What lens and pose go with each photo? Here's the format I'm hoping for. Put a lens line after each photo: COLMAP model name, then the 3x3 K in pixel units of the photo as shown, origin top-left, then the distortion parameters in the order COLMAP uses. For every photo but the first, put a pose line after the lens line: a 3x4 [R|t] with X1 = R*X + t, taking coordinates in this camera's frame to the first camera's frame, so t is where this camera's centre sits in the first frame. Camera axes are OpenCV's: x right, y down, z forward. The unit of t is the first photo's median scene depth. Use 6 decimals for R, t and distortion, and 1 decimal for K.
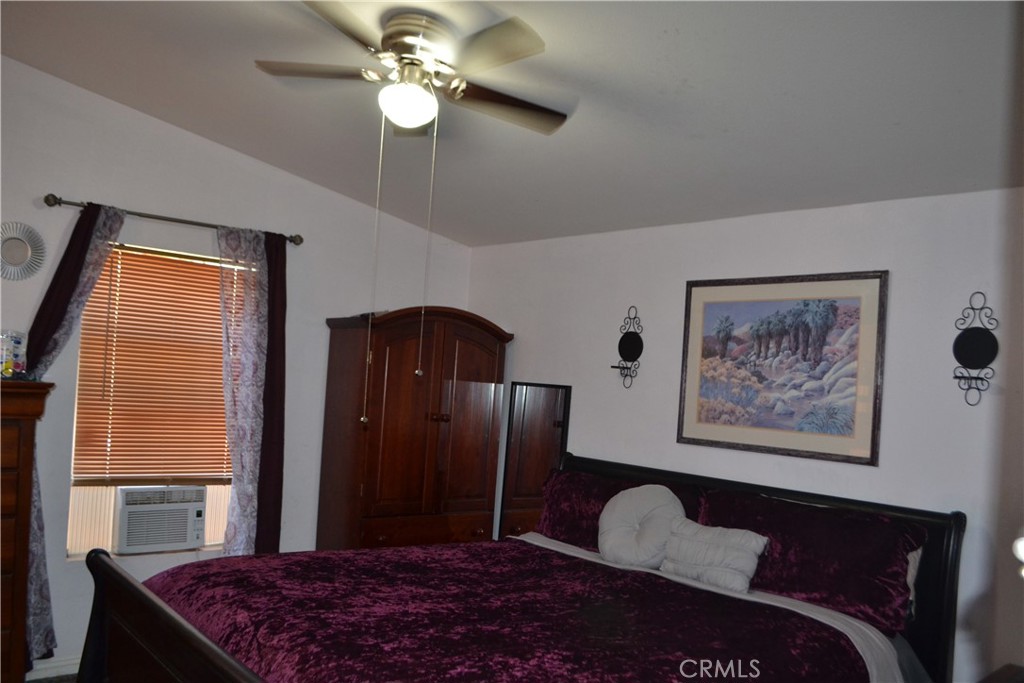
lens RADIAL K [[815.5, 0, 510.2], [0, 815.5, 343.7], [0, 0, 1]] dist [-0.083673, 0.015433]
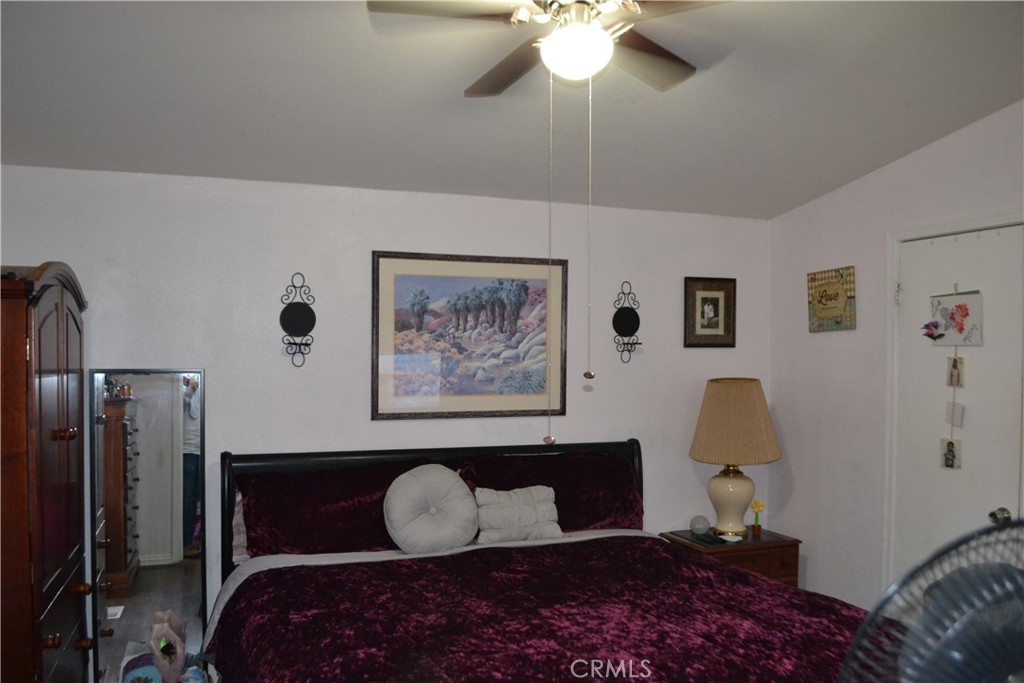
lens RADIAL K [[708.0, 0, 464.5], [0, 708.0, 374.8], [0, 0, 1]] dist [-0.061213, -0.001296]
pose [[0.406981, -0.071458, 0.910637, -0.566969], [-0.008047, 0.996616, 0.081801, -0.000731], [-0.913401, -0.040619, 0.405029, 0.631748]]
